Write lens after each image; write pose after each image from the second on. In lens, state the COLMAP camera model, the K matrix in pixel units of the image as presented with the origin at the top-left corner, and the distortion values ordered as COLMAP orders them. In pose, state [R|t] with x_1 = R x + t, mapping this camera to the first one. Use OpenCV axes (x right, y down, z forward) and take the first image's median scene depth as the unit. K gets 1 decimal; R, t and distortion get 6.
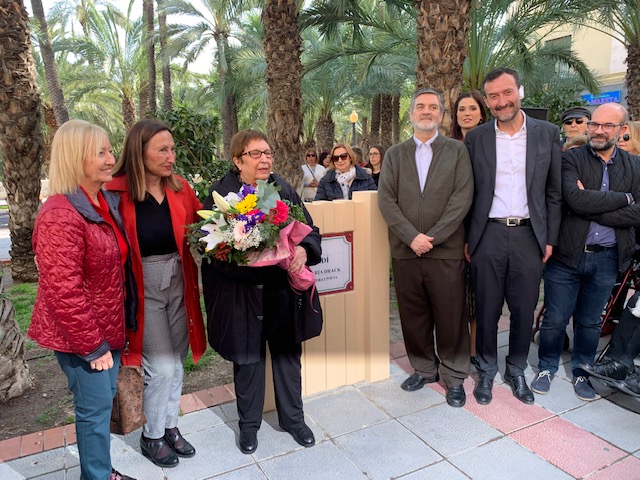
lens RADIAL K [[478.8, 0, 307.2], [0, 478.8, 237.2], [0, 0, 1]] dist [-0.008422, -0.001288]
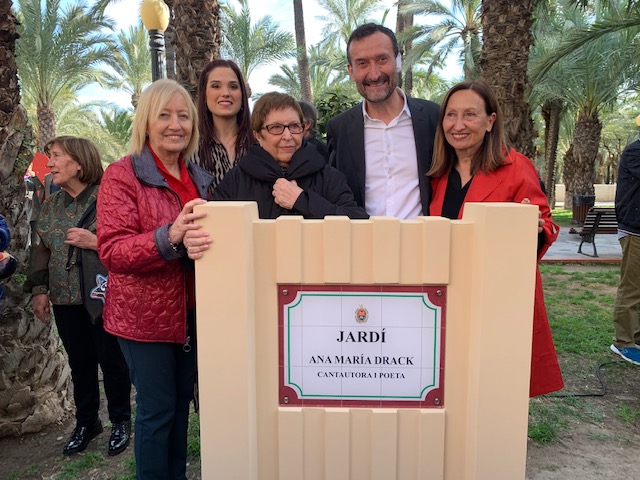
lens RADIAL K [[484.3, 0, 320.2], [0, 484.3, 237.9], [0, 0, 1]] dist [-0.006432, -0.004549]
pose [[0.878246, 0.079055, -0.471630, 0.104081], [-0.091692, 0.995780, -0.003831, -0.023034], [0.469337, 0.046610, 0.881788, 0.255662]]
